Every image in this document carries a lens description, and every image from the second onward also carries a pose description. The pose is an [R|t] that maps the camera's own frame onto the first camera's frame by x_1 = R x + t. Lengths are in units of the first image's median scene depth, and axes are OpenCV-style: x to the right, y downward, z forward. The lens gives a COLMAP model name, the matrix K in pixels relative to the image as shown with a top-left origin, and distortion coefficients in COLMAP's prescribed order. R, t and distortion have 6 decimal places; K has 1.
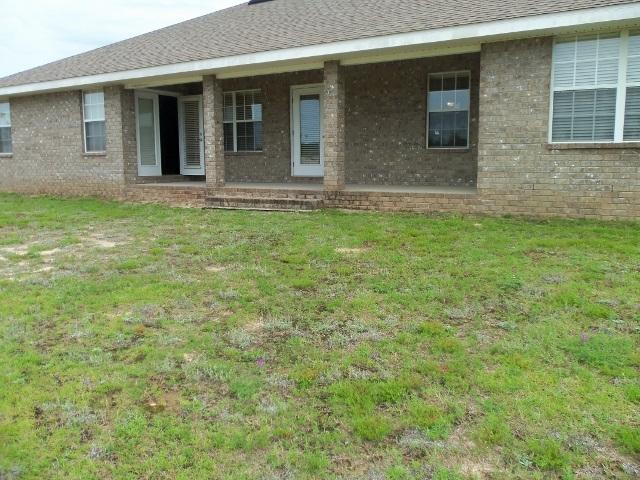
lens RADIAL K [[535.8, 0, 320.0], [0, 535.8, 240.0], [0, 0, 1]] dist [-0.007631, -0.002780]
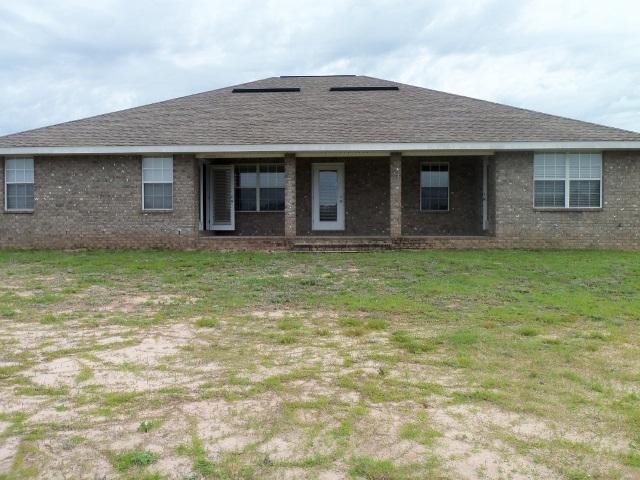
lens RADIAL K [[535.8, 0, 320.0], [0, 535.8, 240.0], [0, 0, 1]] dist [-0.007631, -0.002780]
pose [[0.884242, -0.010283, 0.466916, -0.821475], [0.066880, 0.992241, -0.104805, 0.053741], [-0.462216, 0.123901, 0.878069, -0.194348]]
